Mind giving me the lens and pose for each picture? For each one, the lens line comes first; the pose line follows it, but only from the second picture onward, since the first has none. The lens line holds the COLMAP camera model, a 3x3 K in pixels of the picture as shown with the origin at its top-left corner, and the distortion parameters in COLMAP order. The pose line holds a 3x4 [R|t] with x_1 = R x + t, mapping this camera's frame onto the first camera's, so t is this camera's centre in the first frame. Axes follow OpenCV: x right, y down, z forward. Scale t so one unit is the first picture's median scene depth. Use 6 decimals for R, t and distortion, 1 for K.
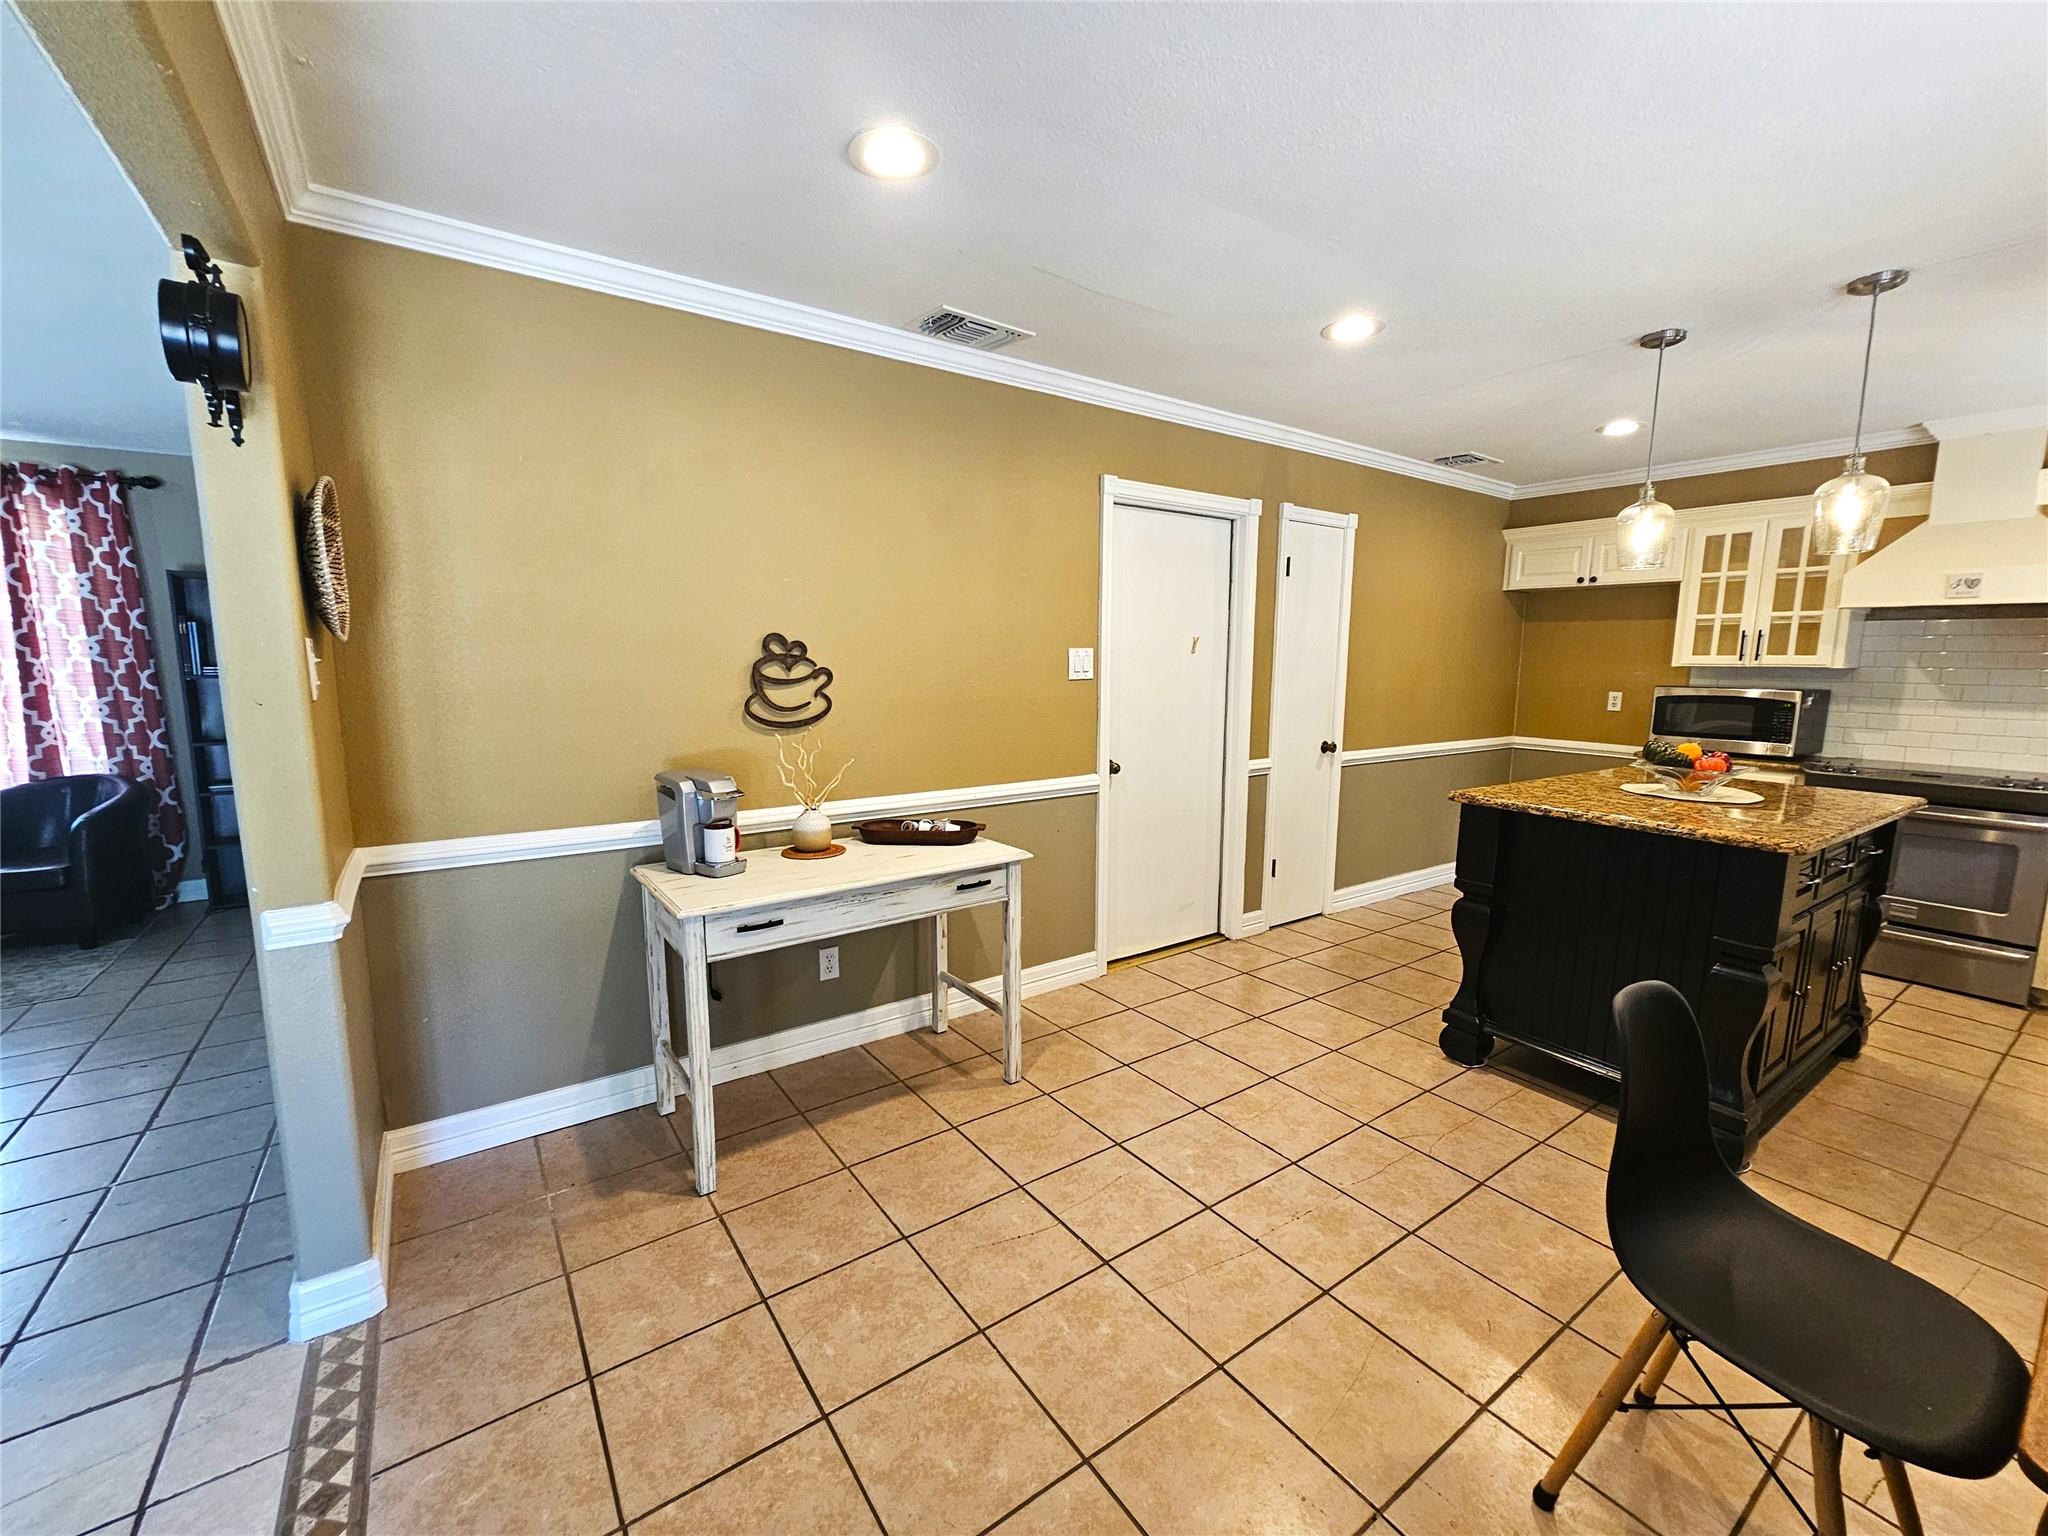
lens RADIAL K [[835.6, 0, 1021.7], [0, 835.6, 771.2], [0, 0, 1]] dist [-0.001216, 0.000420]
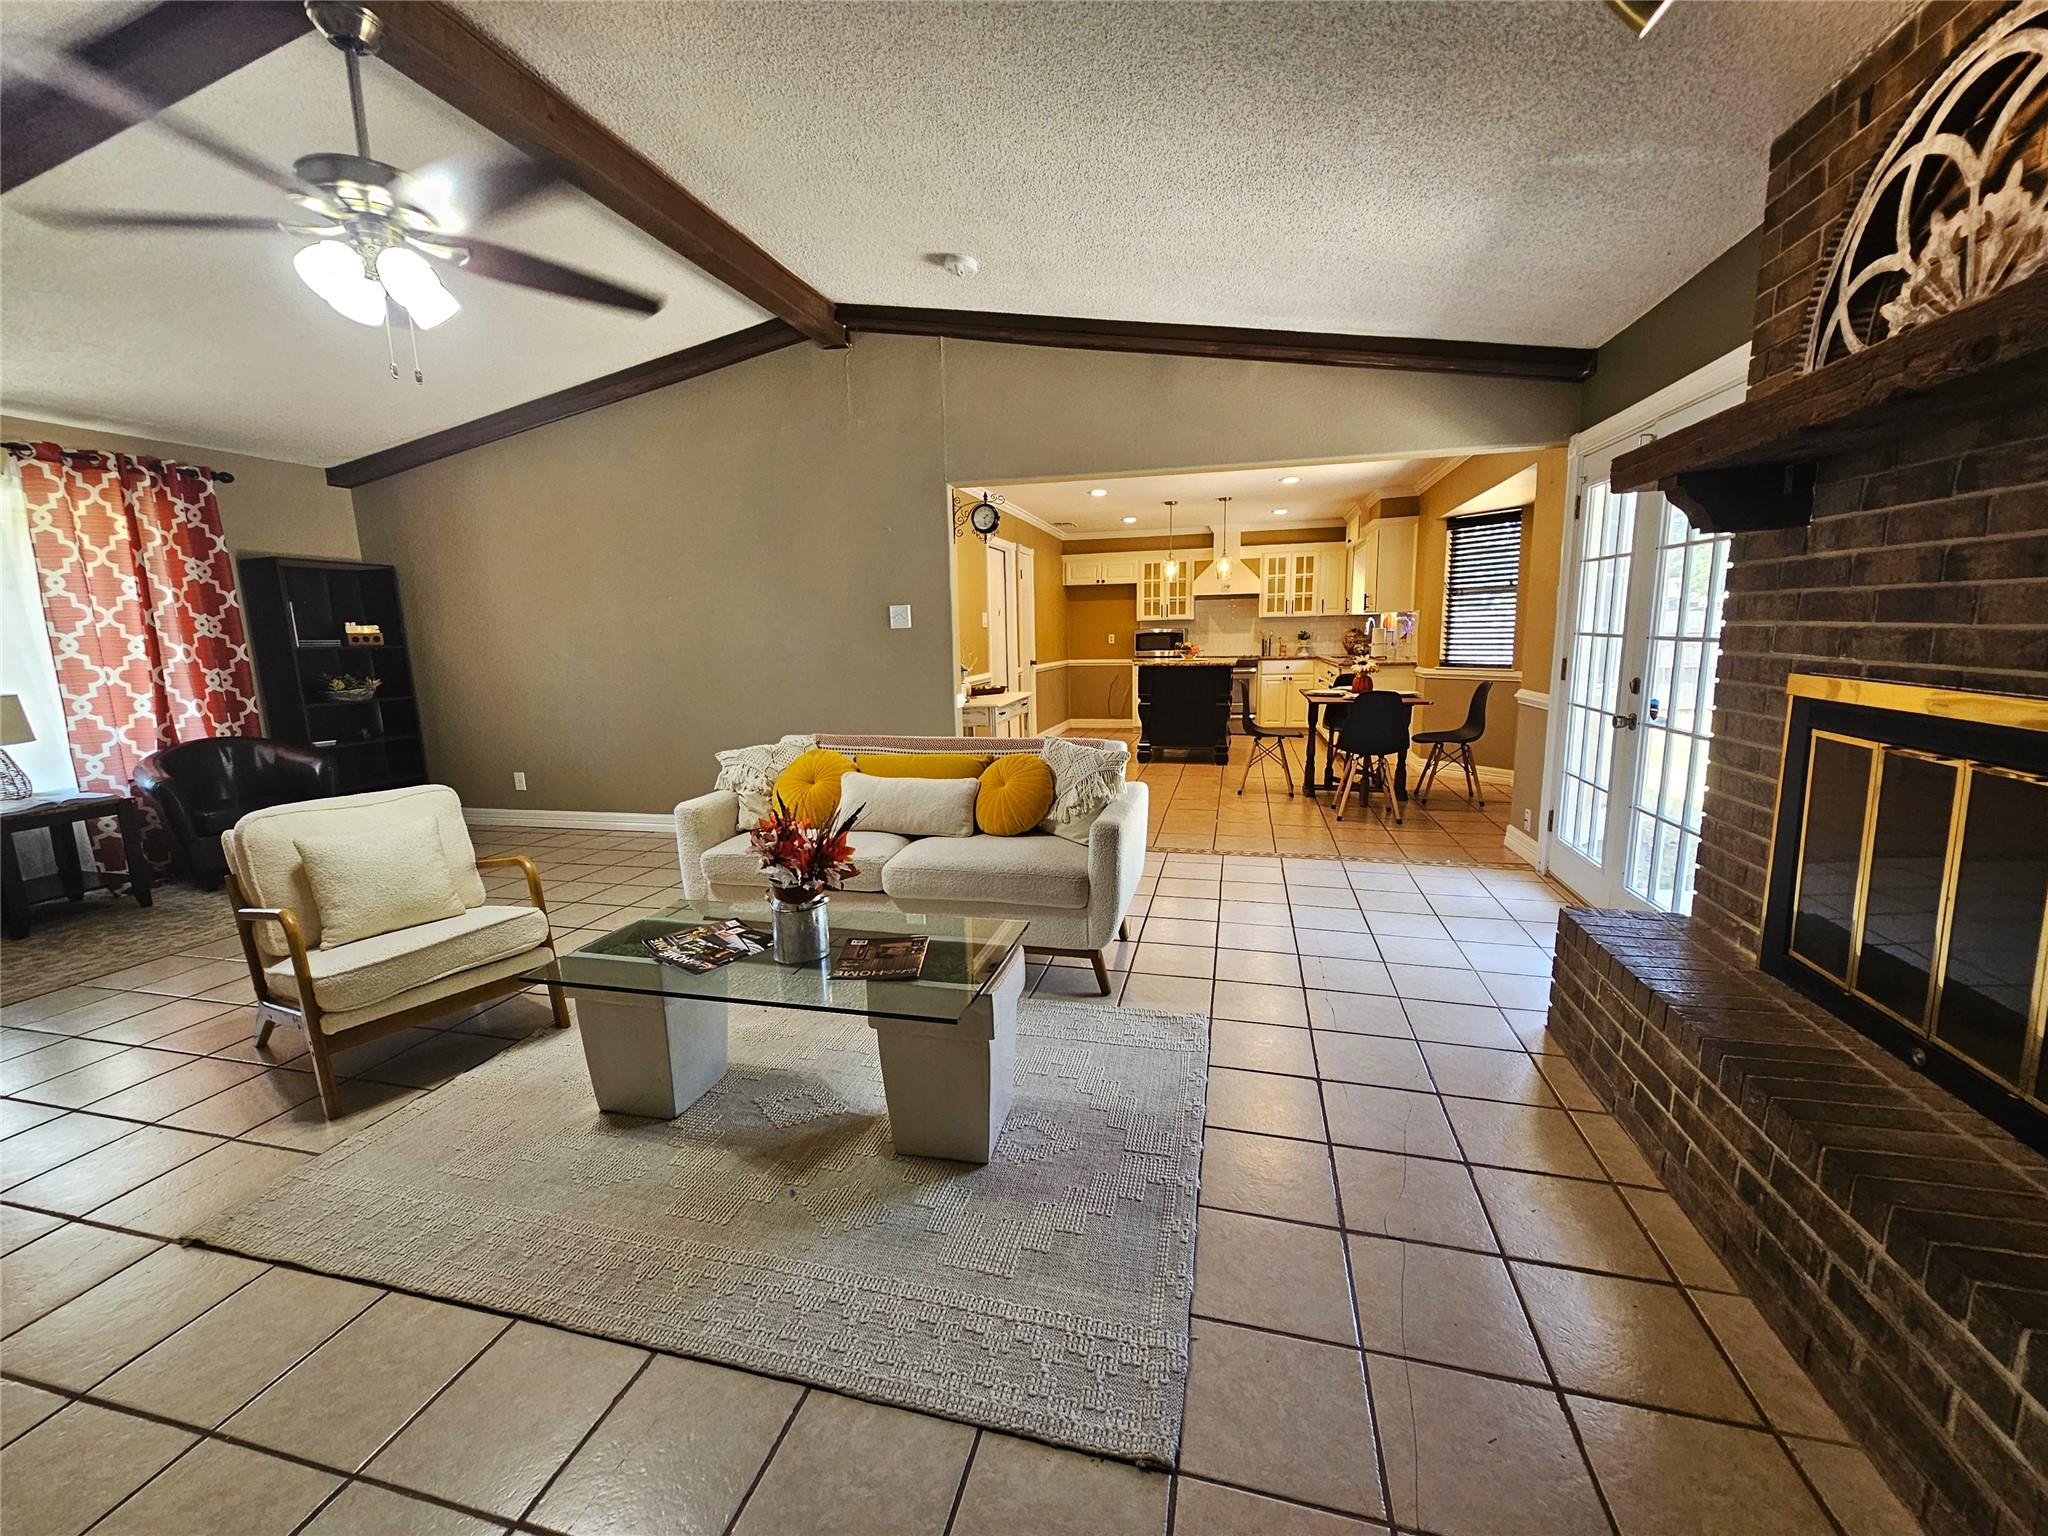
lens RADIAL K [[835.6, 0, 1012.1], [0, 835.6, 769.3], [0, 0, 1]] dist [-0.001216, 0.000420]
pose [[0.765529, -0.127864, 0.630568, -1.038819], [0.116321, 0.991409, 0.059817, 0.106312], [-0.632799, 0.027557, 0.773826, -0.566460]]
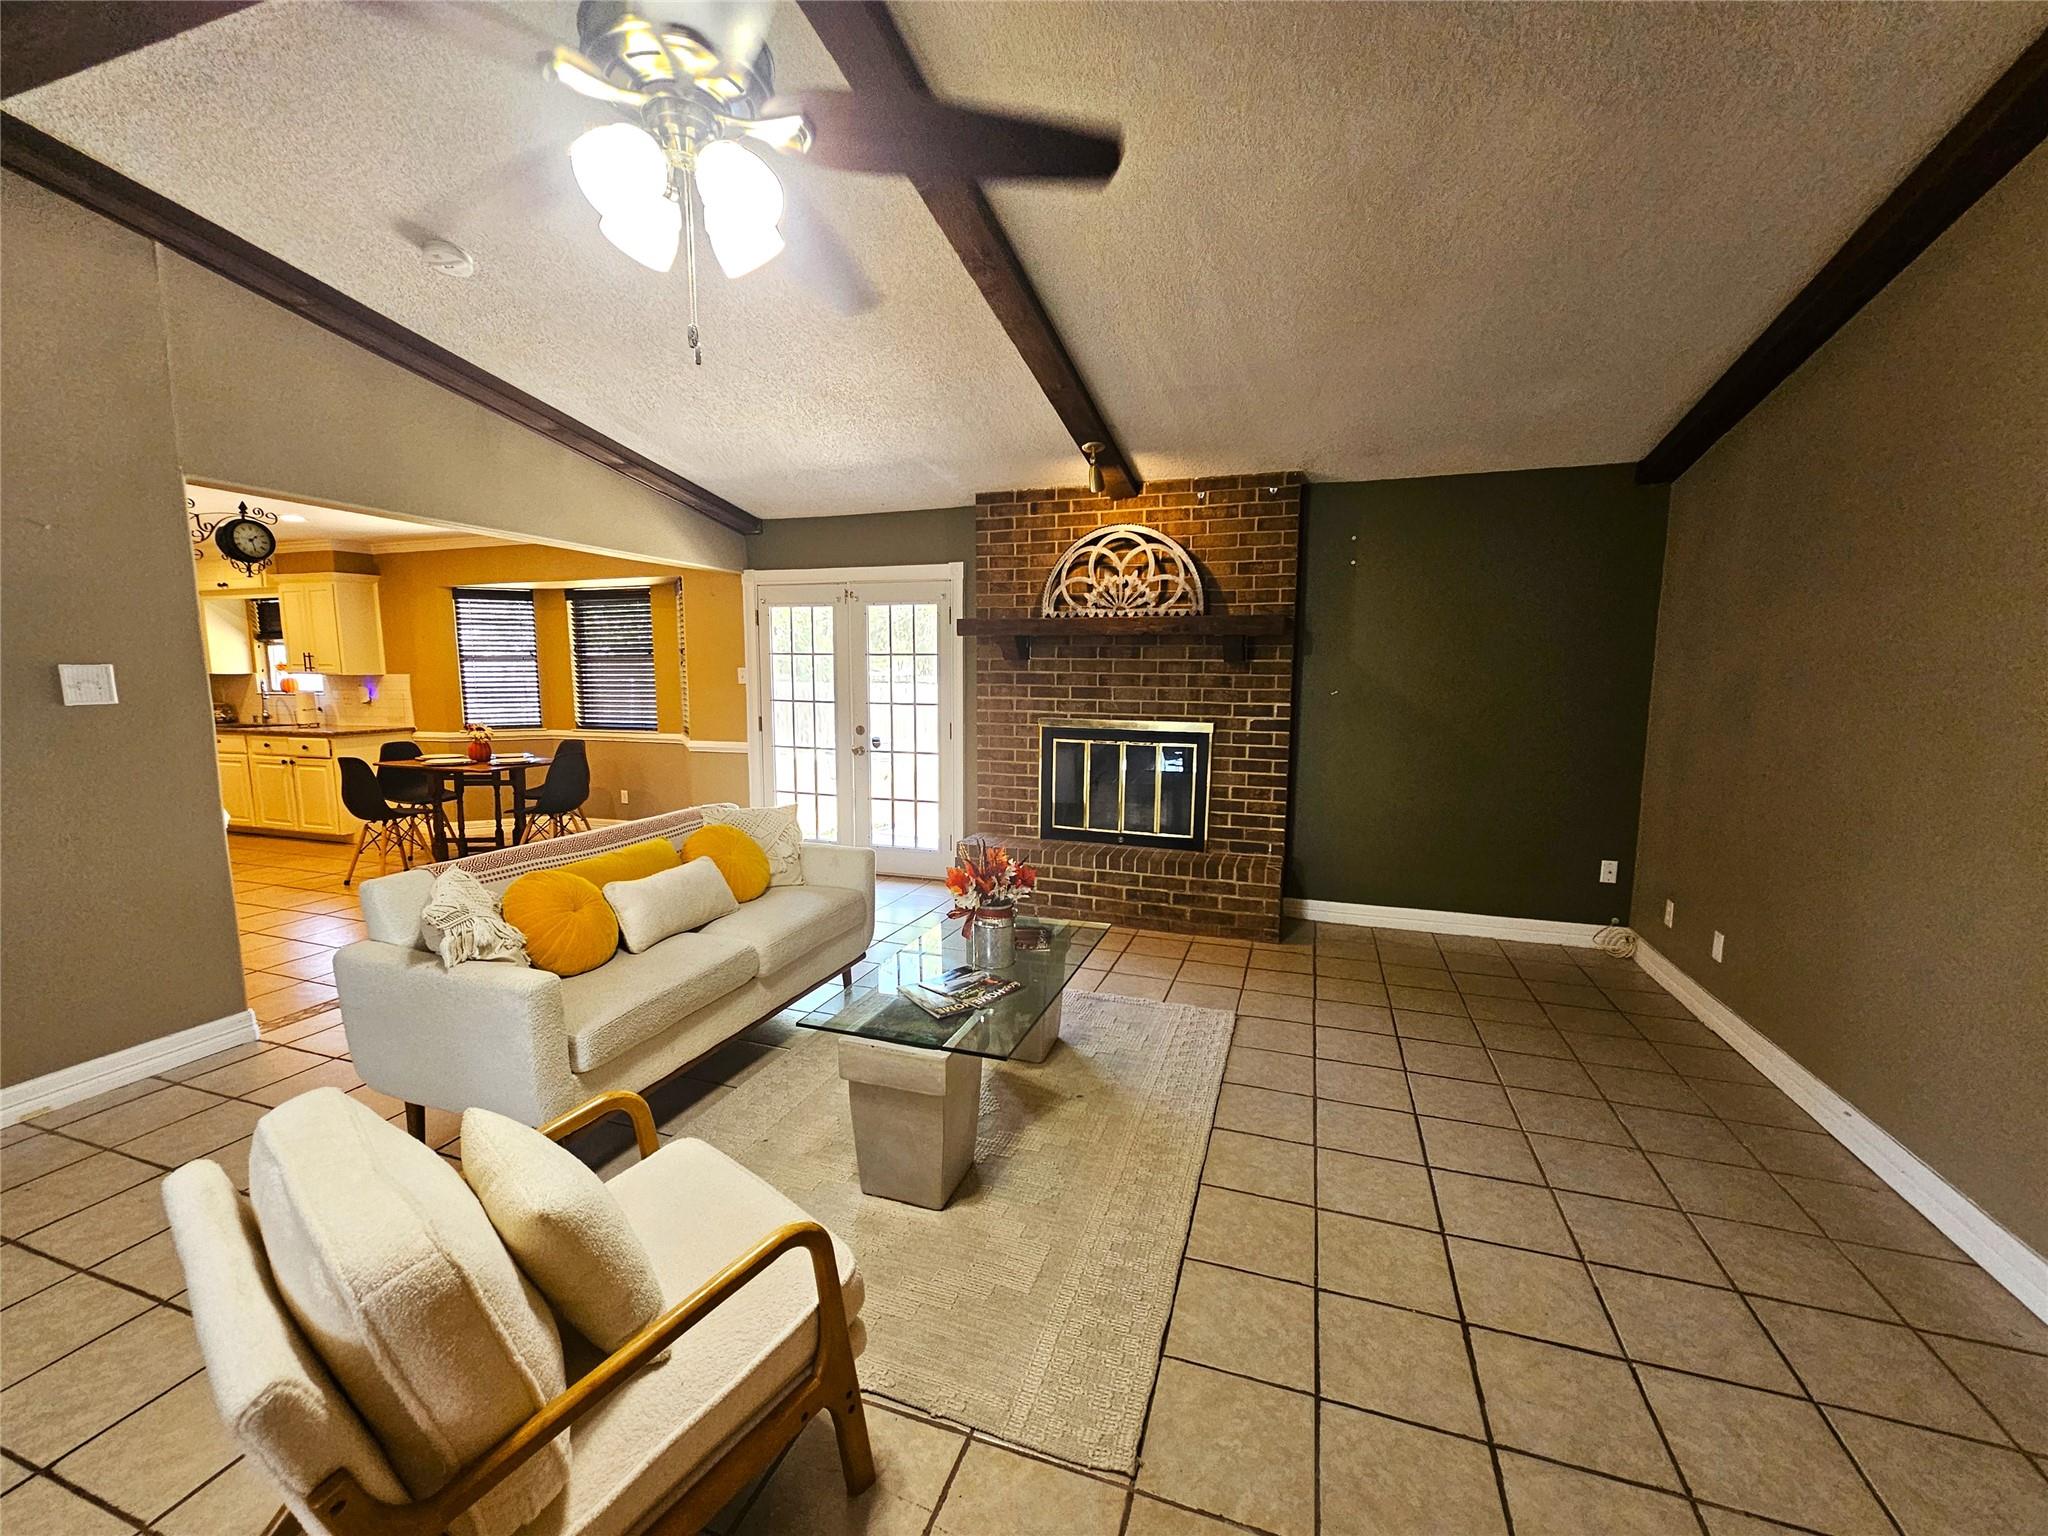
lens RADIAL K [[835.6, 0, 1017.9], [0, 835.6, 775.3], [0, 0, 1]] dist [-0.001216, 0.000420]
pose [[-0.582330, -0.110018, 0.805474, -1.348317], [0.108220, 0.971491, 0.210934, -0.042890], [-0.805717, 0.210002, -0.553822, 0.216944]]
